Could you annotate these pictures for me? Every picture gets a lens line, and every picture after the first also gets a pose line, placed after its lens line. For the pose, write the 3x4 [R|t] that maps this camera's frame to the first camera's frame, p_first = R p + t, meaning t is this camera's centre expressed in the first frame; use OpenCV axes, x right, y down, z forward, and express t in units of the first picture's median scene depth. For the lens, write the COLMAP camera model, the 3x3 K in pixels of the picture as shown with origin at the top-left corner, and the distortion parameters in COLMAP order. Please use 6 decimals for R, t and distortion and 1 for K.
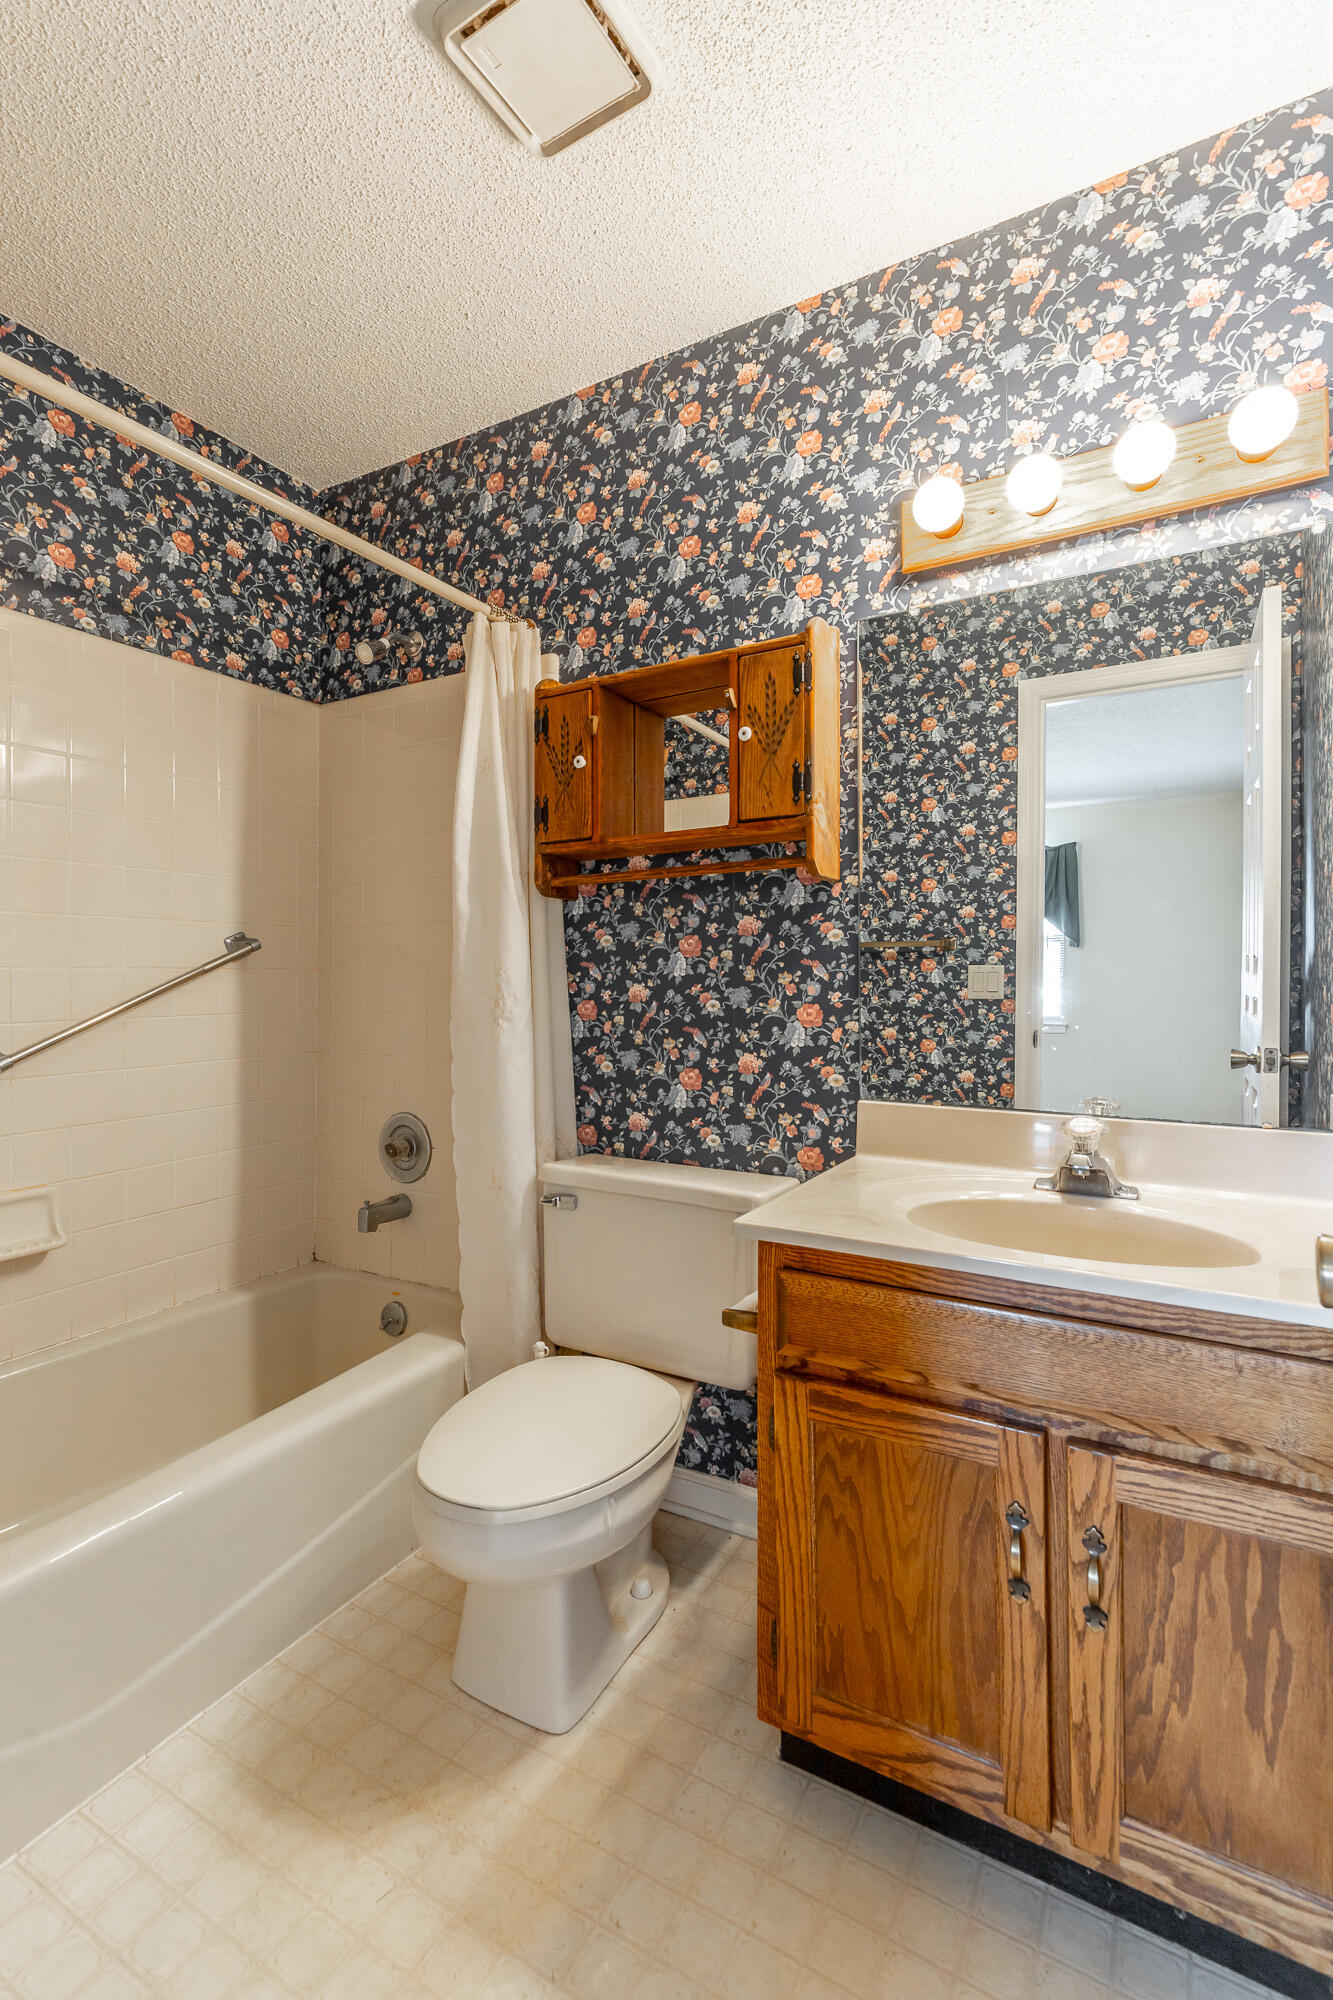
lens RADIAL K [[913.6, 0, 642.6], [0, 913.6, 1012.8], [0, 0, 1]] dist [0.023965, -0.005494]
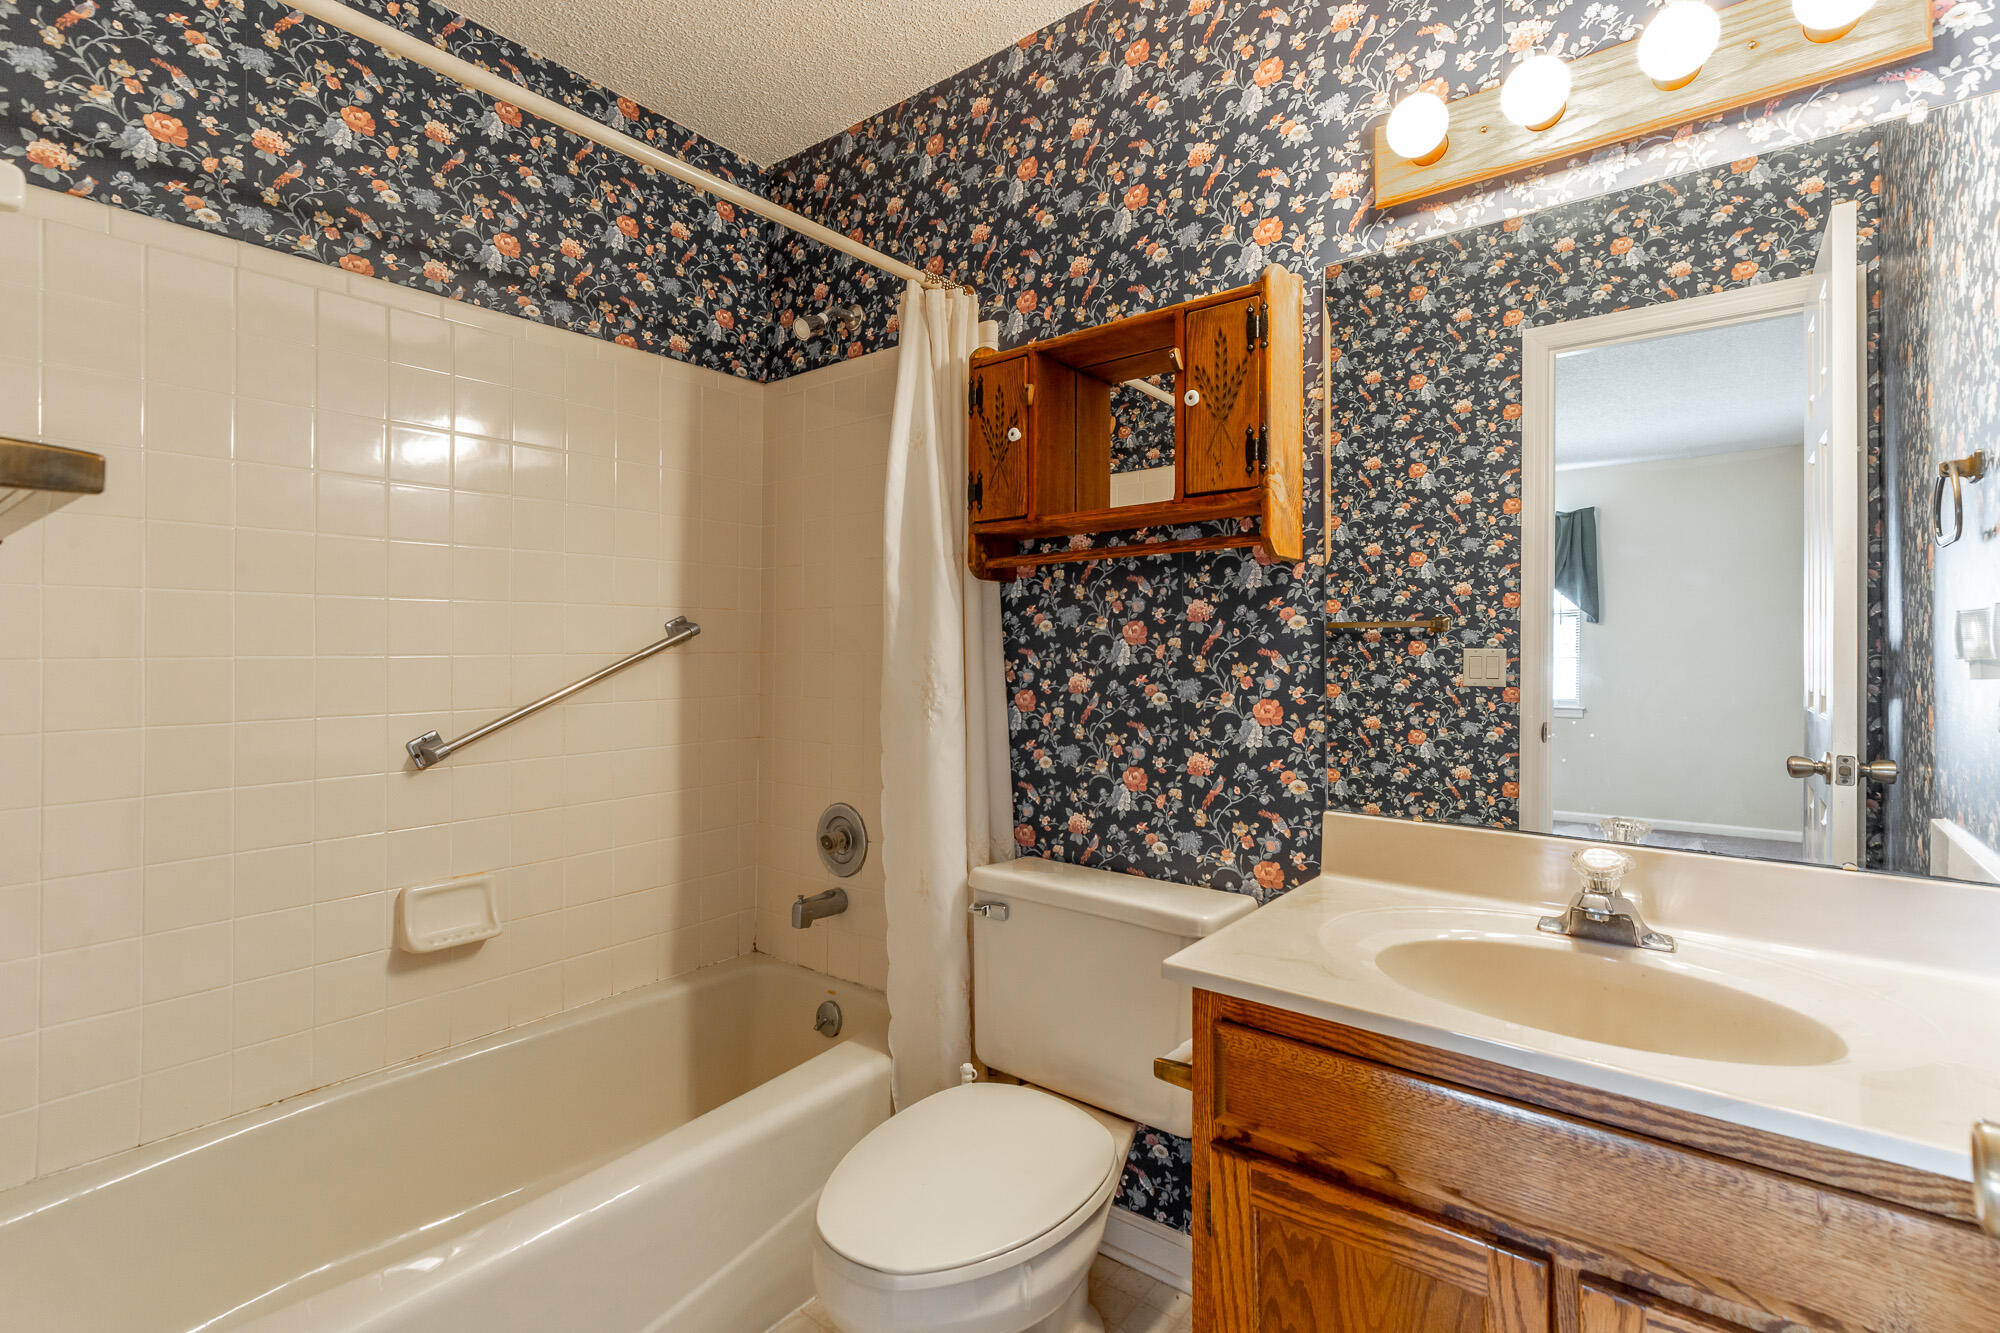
lens RADIAL K [[913.6, 0, 1010.3], [0, 913.6, 668.8], [0, 0, 1]] dist [0.023965, -0.005494]
pose [[0.992107, 0.004757, -0.125307, 0.041557], [-0.006807, 0.999850, -0.015942, -0.021048], [0.125212, 0.016670, 0.991990, 0.080111]]
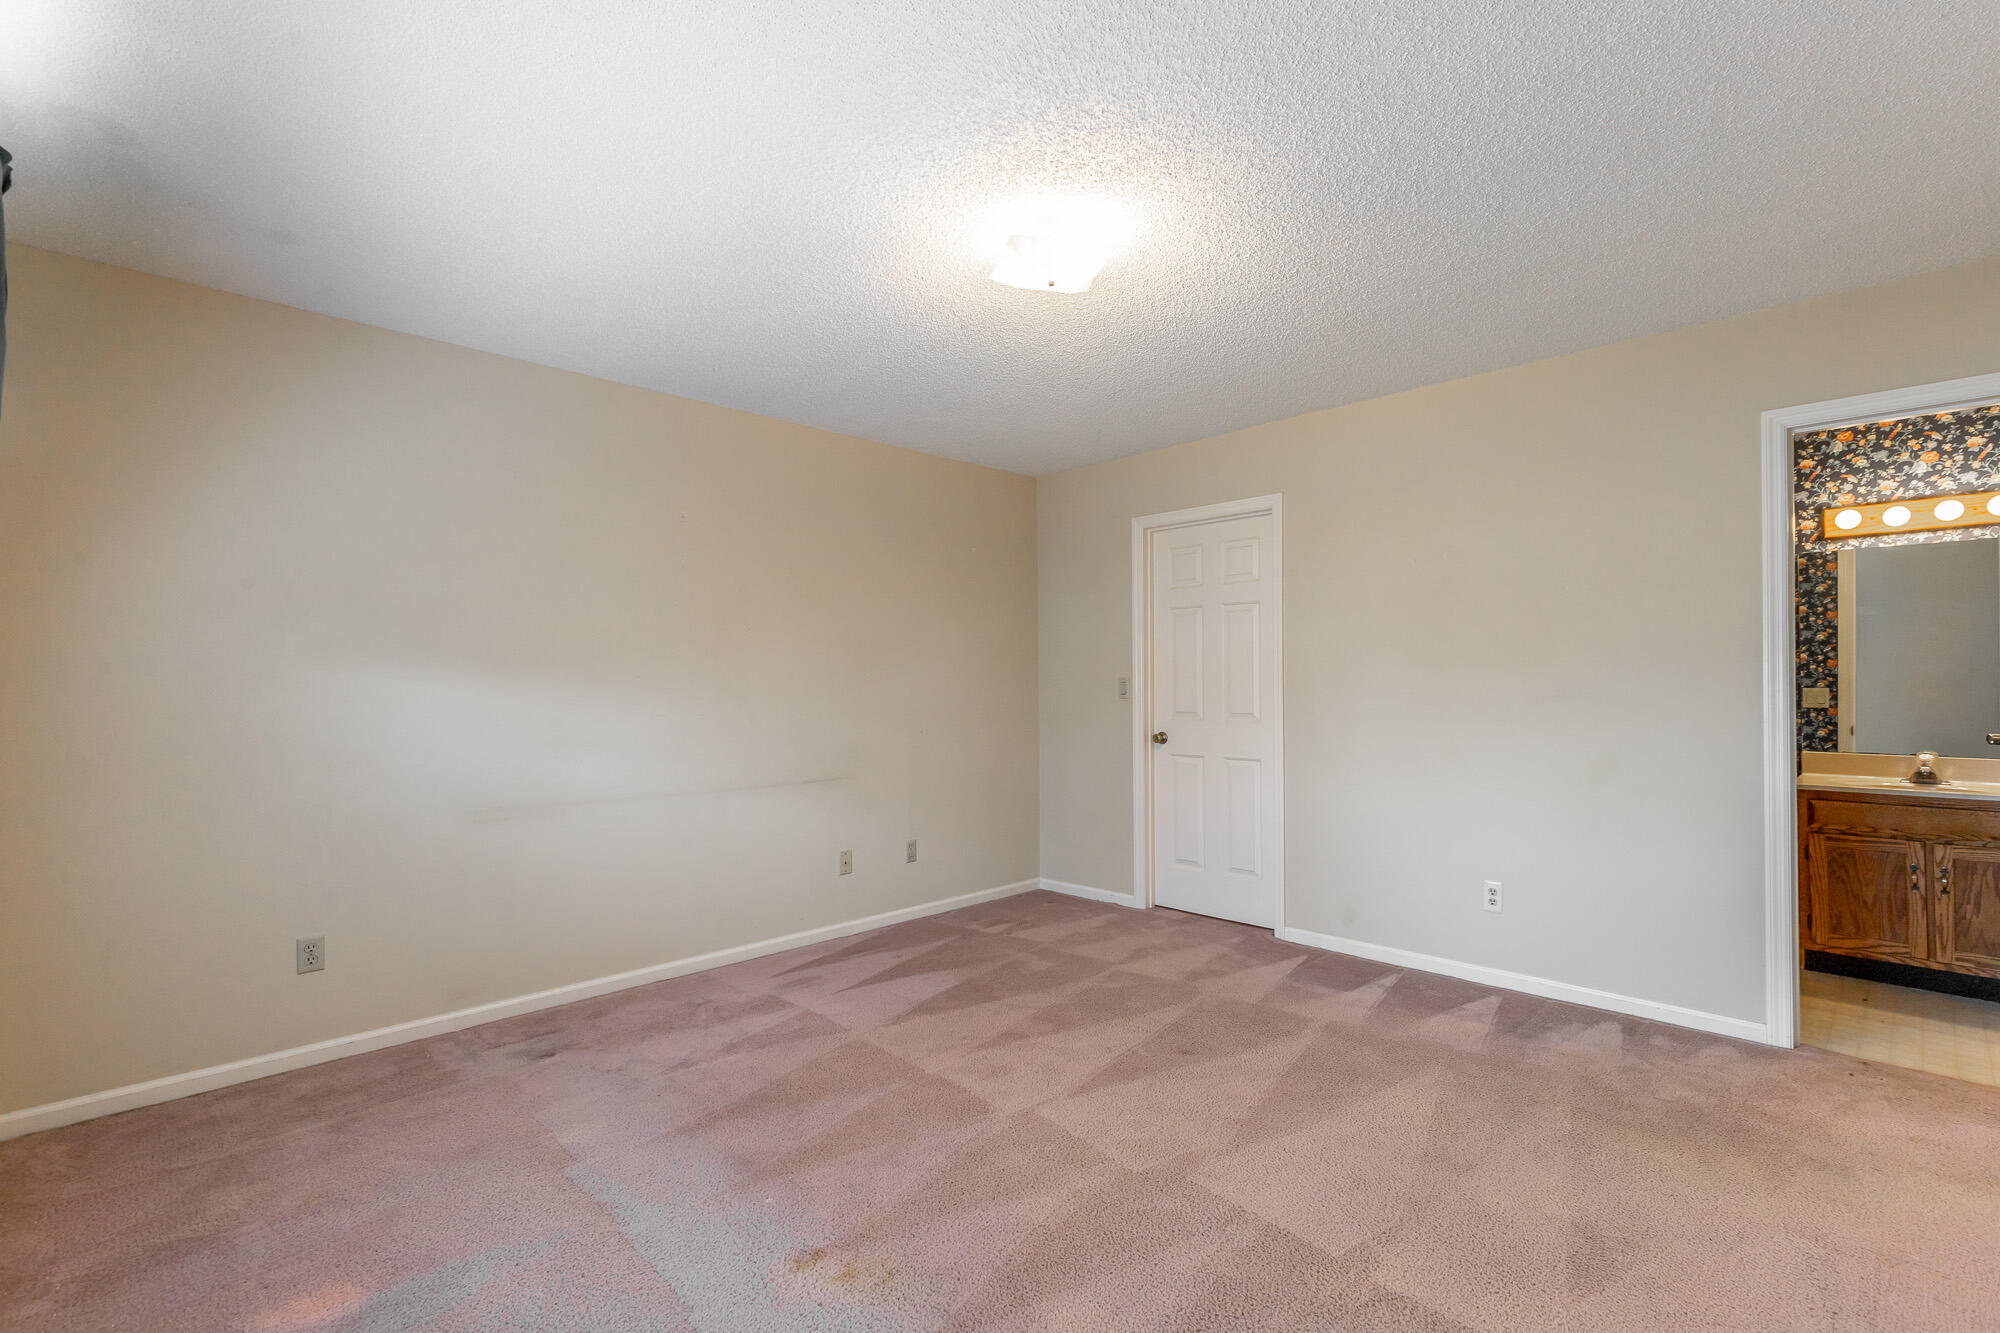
lens RADIAL K [[913.6, 0, 1010.3], [0, 913.6, 668.8], [0, 0, 1]] dist [0.023965, -0.005494]
pose [[0.969721, 0.007673, -0.244094, -0.945728], [-0.017157, 0.999177, -0.036751, 0.003076], [0.243611, 0.039827, 0.969055, -1.497886]]
